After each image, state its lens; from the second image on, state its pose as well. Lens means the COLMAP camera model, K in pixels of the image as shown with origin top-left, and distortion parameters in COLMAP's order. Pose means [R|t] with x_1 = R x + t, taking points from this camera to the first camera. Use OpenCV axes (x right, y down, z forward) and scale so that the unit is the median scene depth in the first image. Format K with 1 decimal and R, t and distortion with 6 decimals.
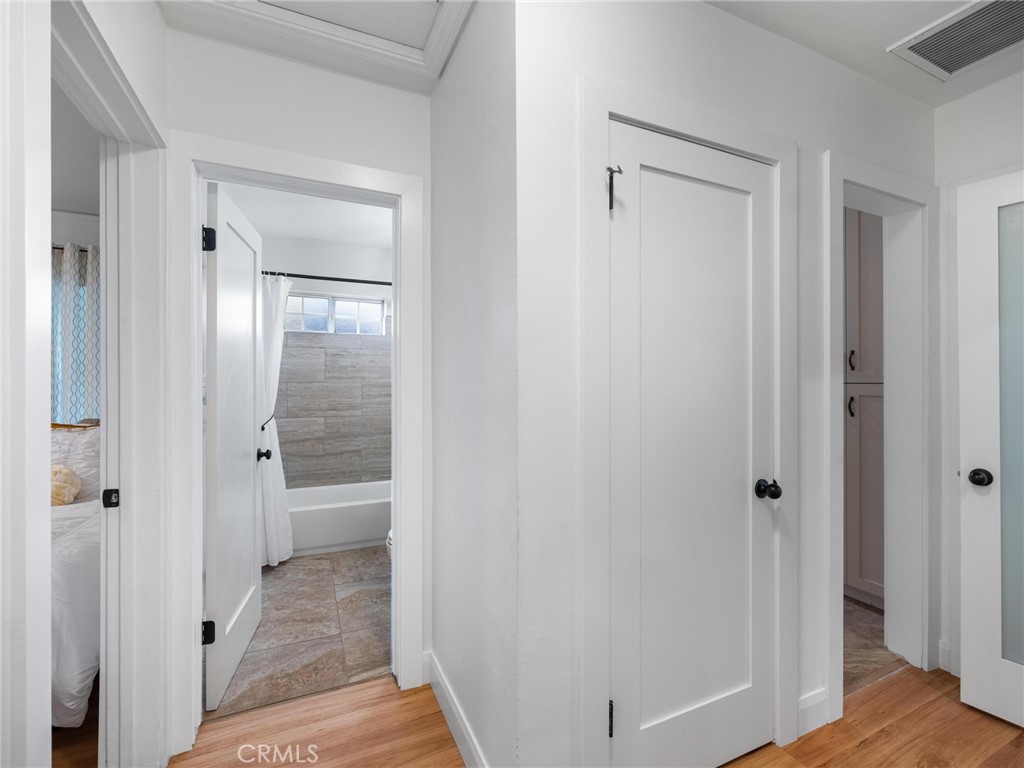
lens RADIAL K [[472.0, 0, 517.2], [0, 472.0, 383.0], [0, 0, 1]] dist [-0.002210, 0.000797]
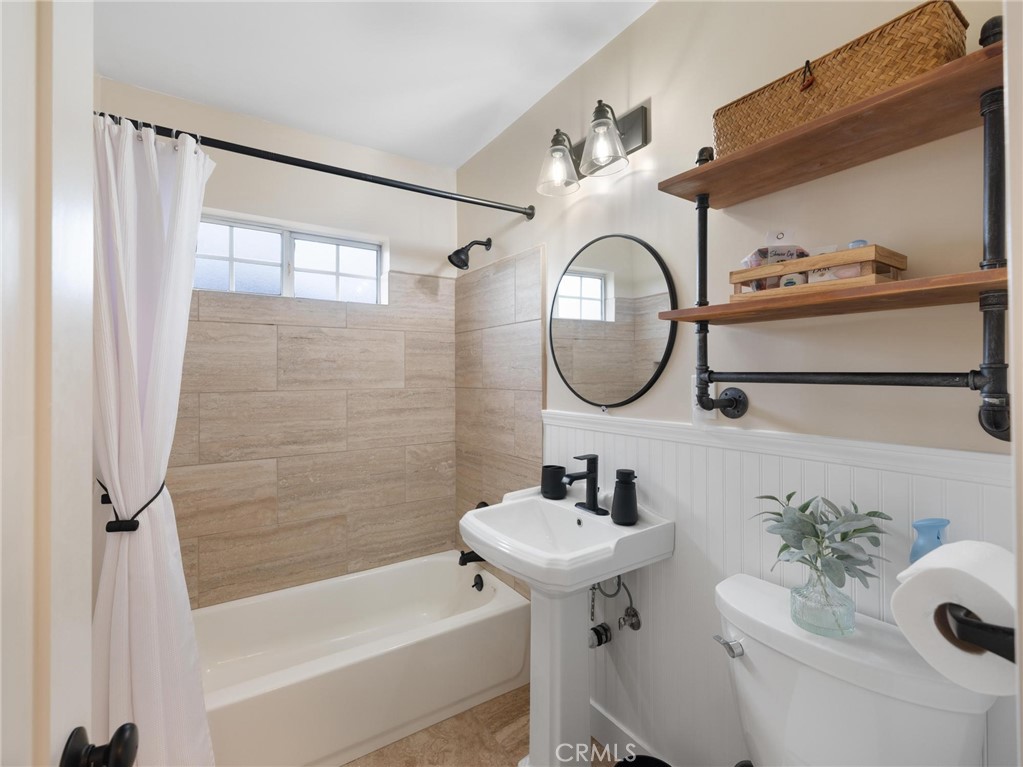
lens RADIAL K [[471.6, 0, 514.7], [0, 471.6, 373.5], [0, 0, 1]] dist [-0.002210, 0.000797]
pose [[0.989457, -0.004769, 0.144751, -0.222895], [0.005782, 0.999962, -0.006582, -0.015693], [-0.144714, 0.007350, 0.989446, 0.445572]]
